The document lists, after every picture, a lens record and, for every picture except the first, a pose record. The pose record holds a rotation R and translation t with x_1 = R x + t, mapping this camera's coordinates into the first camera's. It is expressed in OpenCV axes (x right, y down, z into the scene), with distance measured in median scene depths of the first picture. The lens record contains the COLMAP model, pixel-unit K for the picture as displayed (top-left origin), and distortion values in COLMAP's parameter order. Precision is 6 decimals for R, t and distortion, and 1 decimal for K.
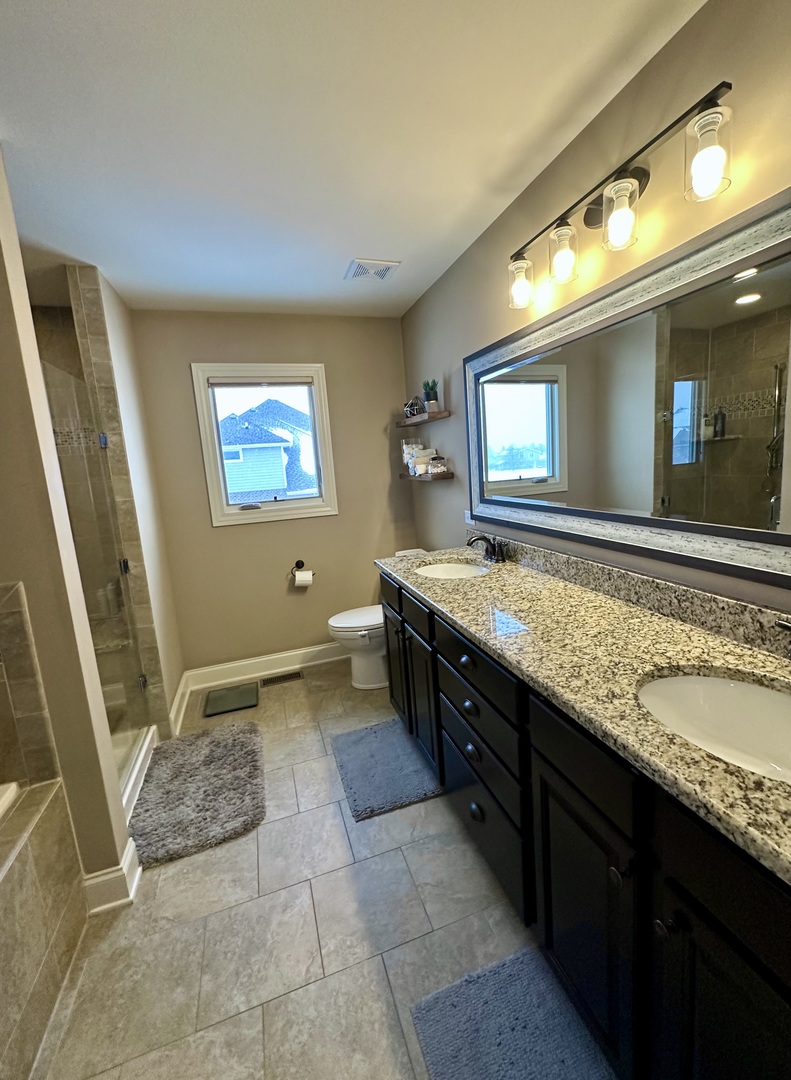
lens RADIAL K [[436.5, 0, 397.4], [0, 436.5, 532.5], [0, 0, 1]] dist [-0.002537, 0.000572]
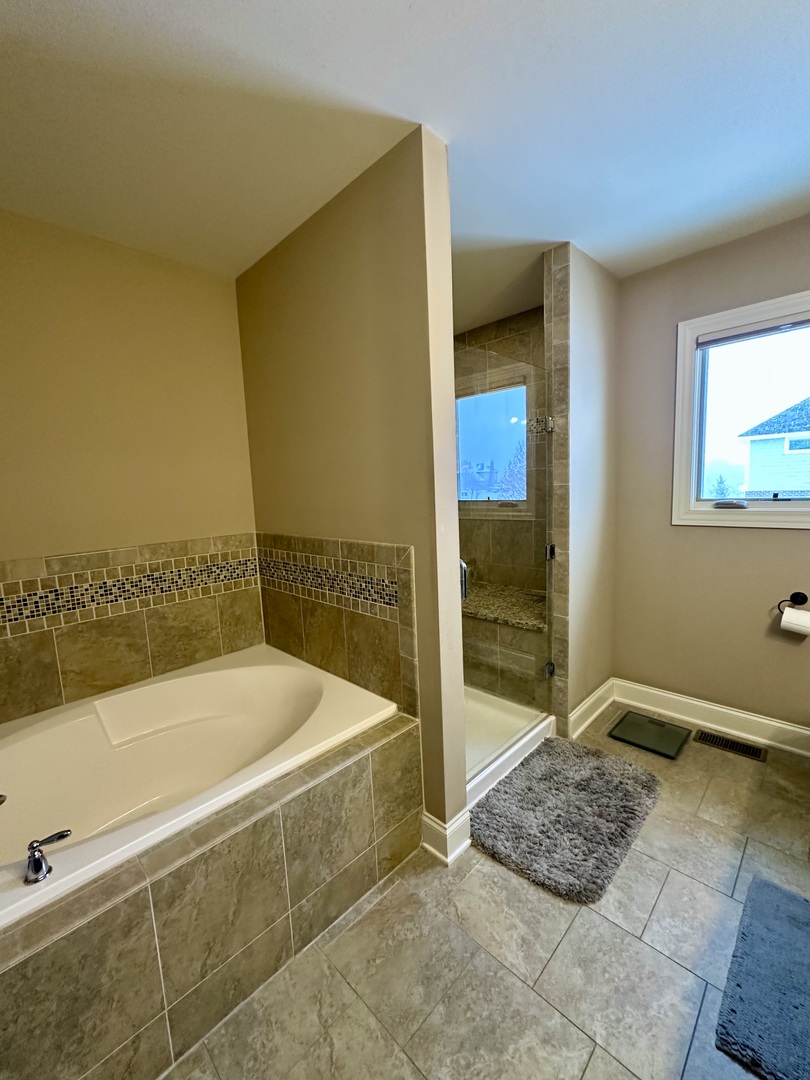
lens RADIAL K [[436.5, 0, 399.1], [0, 436.5, 541.9], [0, 0, 1]] dist [-0.002537, 0.000572]
pose [[0.465755, 0.165270, -0.869343, 0.082407], [-0.128105, 0.984649, 0.118558, -0.019625], [0.875592, 0.056149, 0.479777, 0.236034]]
